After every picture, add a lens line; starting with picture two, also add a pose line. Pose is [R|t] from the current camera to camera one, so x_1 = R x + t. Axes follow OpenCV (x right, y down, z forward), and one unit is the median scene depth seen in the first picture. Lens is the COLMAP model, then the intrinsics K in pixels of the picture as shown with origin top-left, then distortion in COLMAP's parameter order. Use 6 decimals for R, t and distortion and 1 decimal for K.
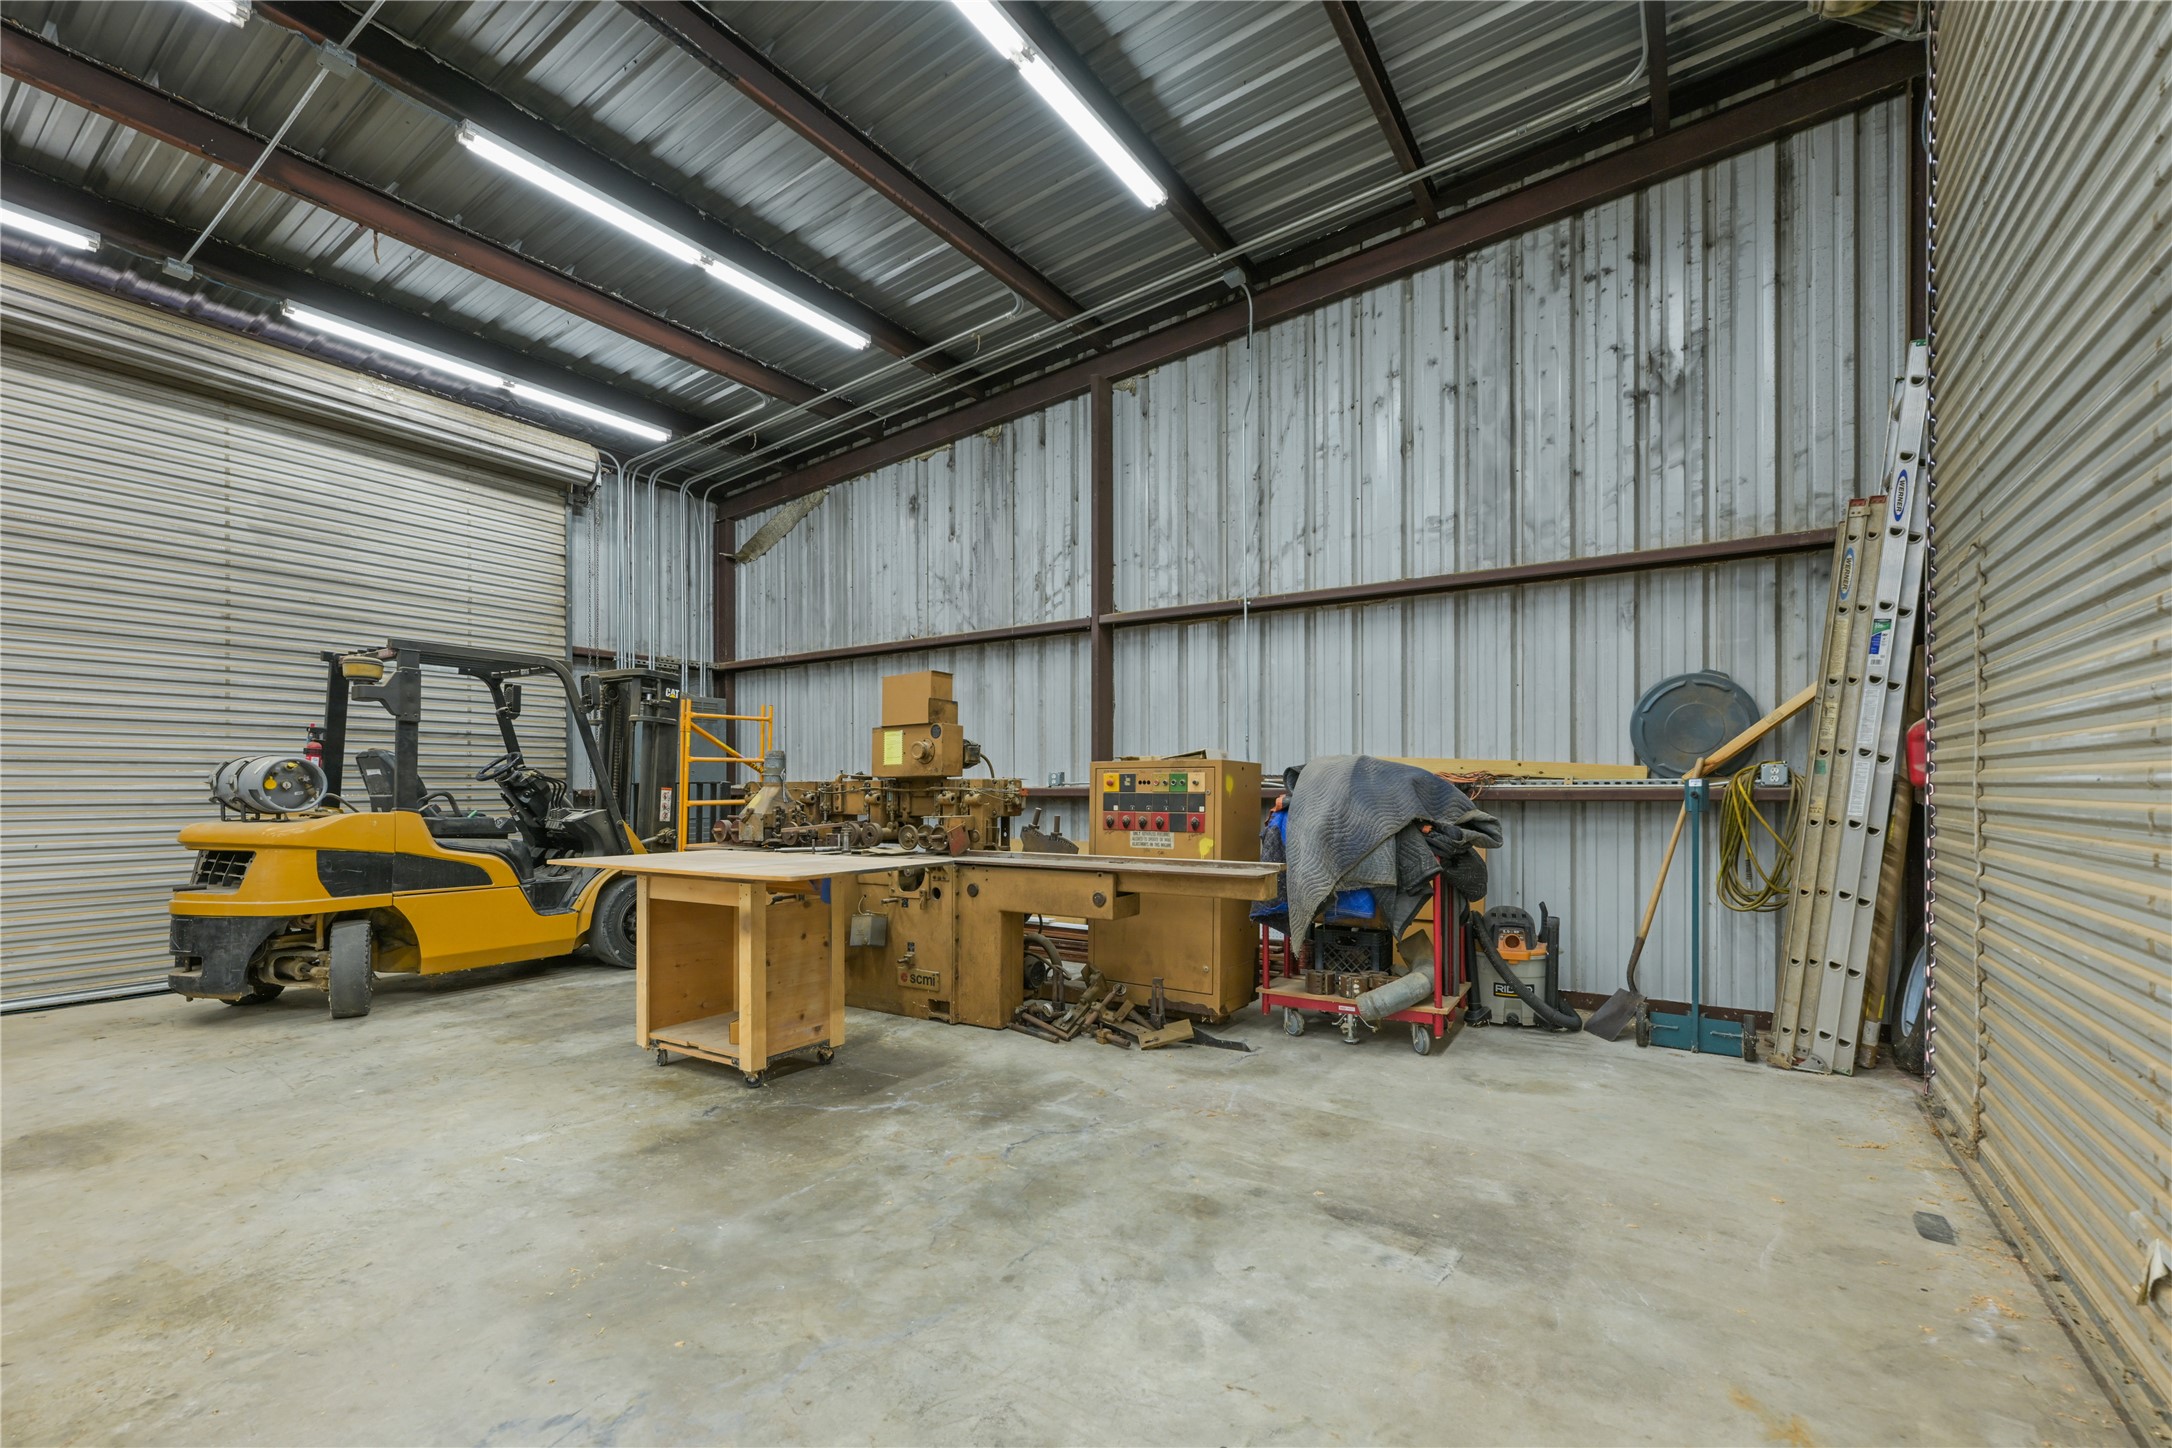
lens RADIAL K [[903.6, 0, 1079.2], [0, 903.6, 790.8], [0, 0, 1]] dist [-0.000208, -0.000070]
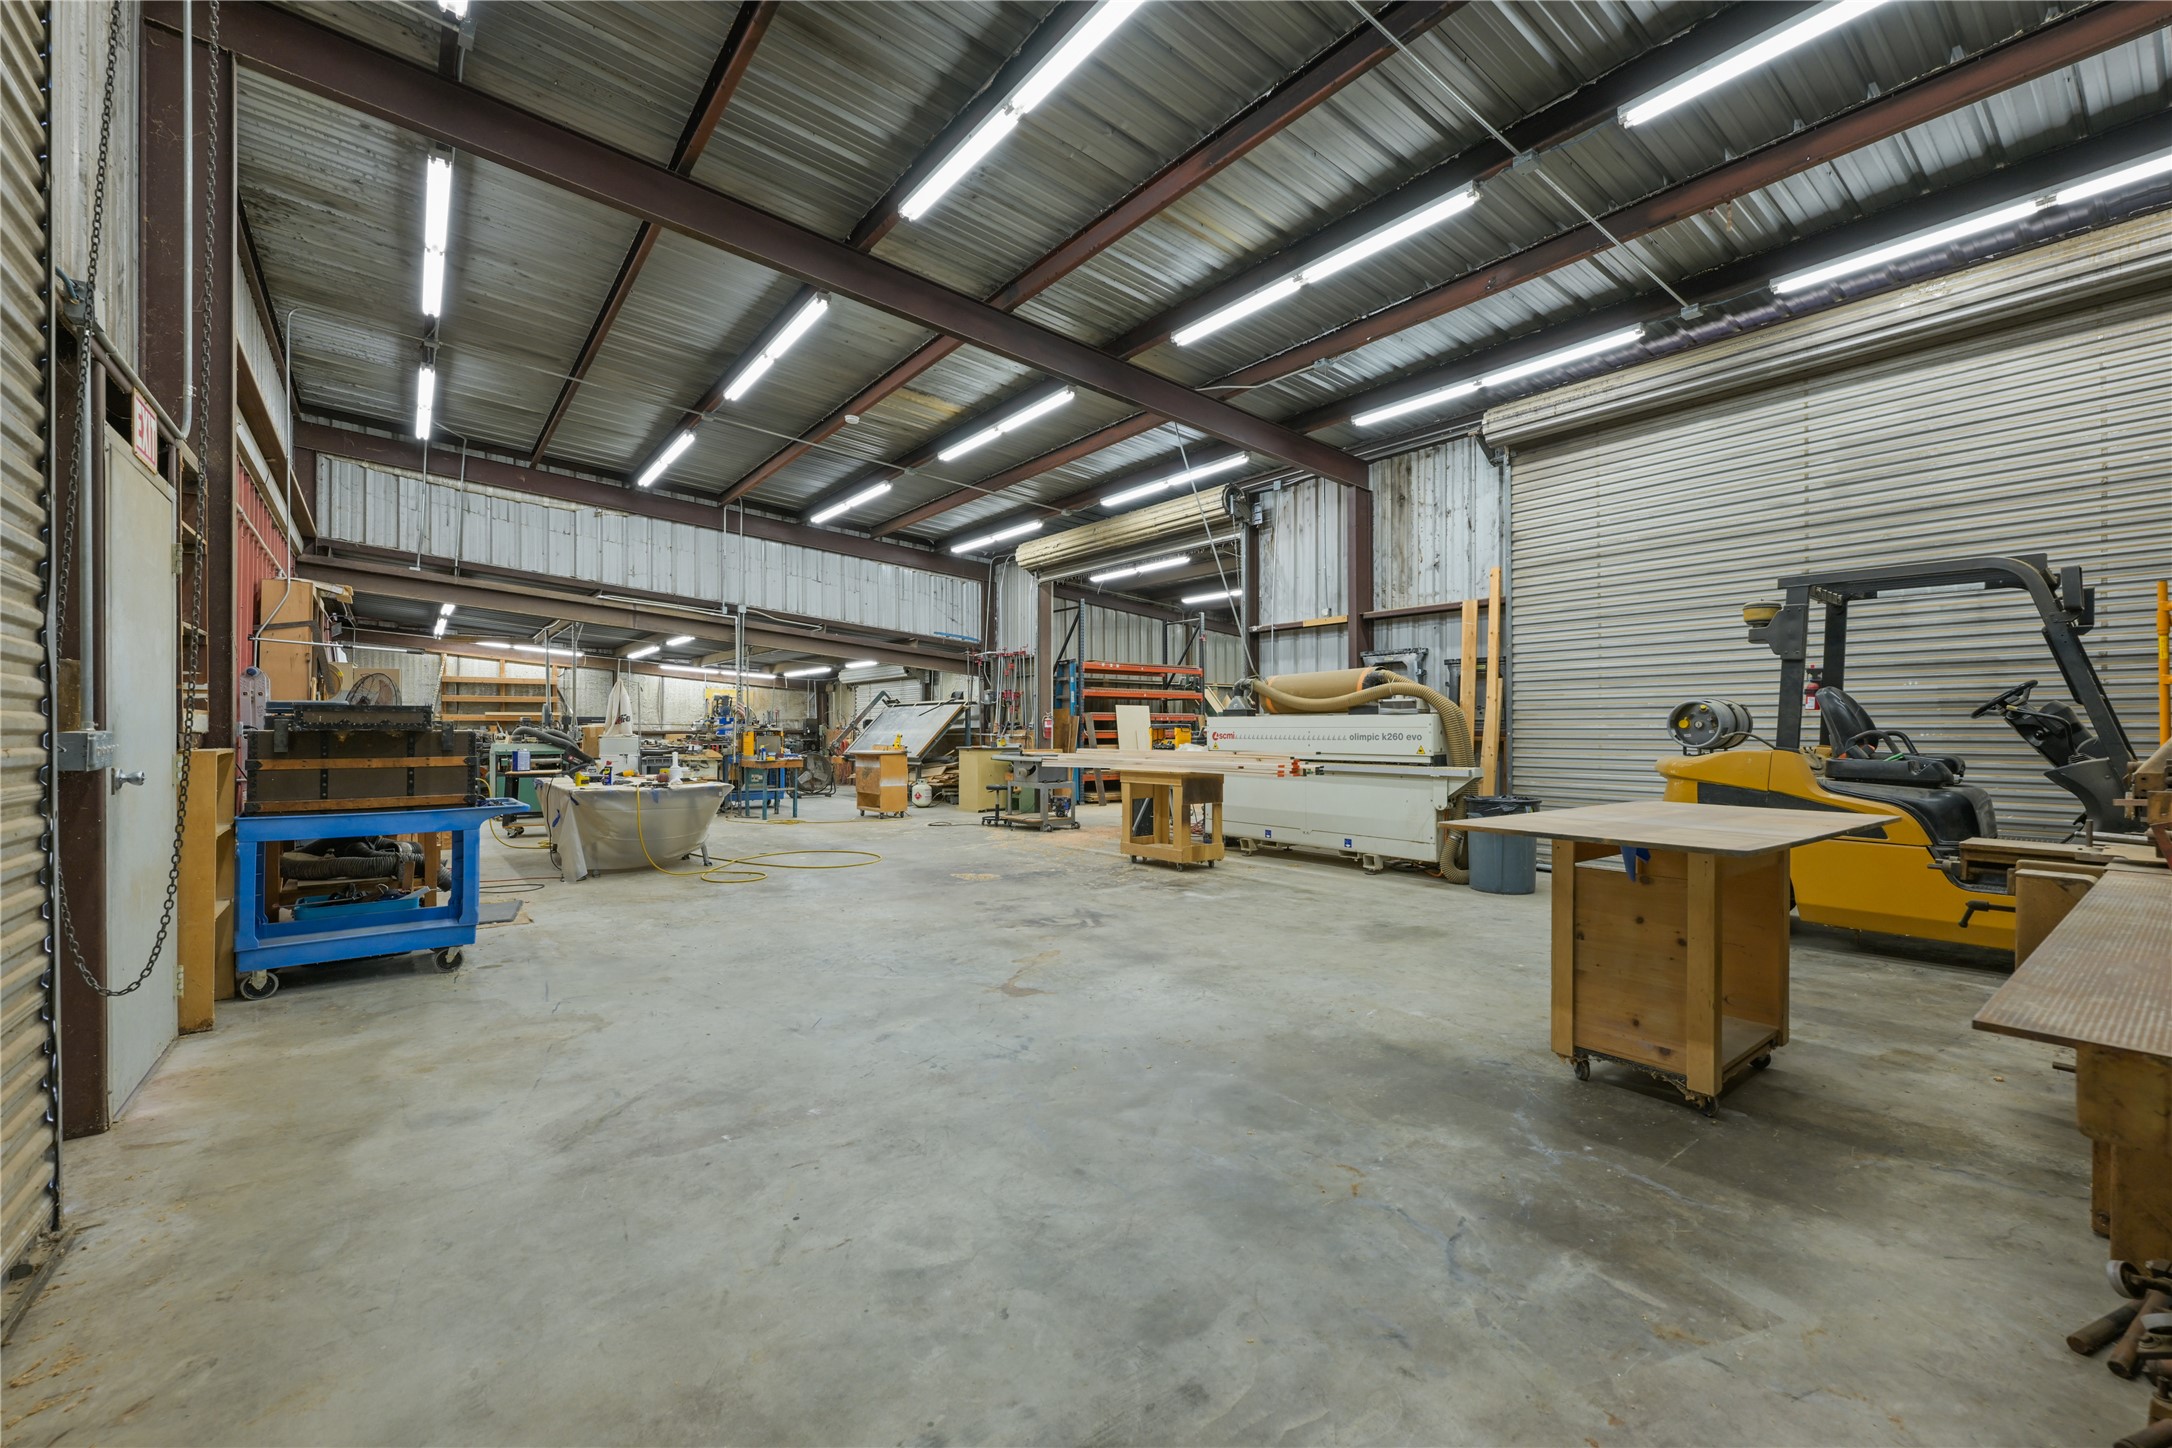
lens RADIAL K [[865.7, 0, 1085.4], [0, 865.7, 725.7], [0, 0, 1]] dist [-0.003290, -0.000043]
pose [[-0.304965, -0.000757, -0.952363, 0.544888], [-0.002073, 0.999998, -0.000131, -0.003857], [0.952361, 0.001935, -0.304966, 0.779050]]
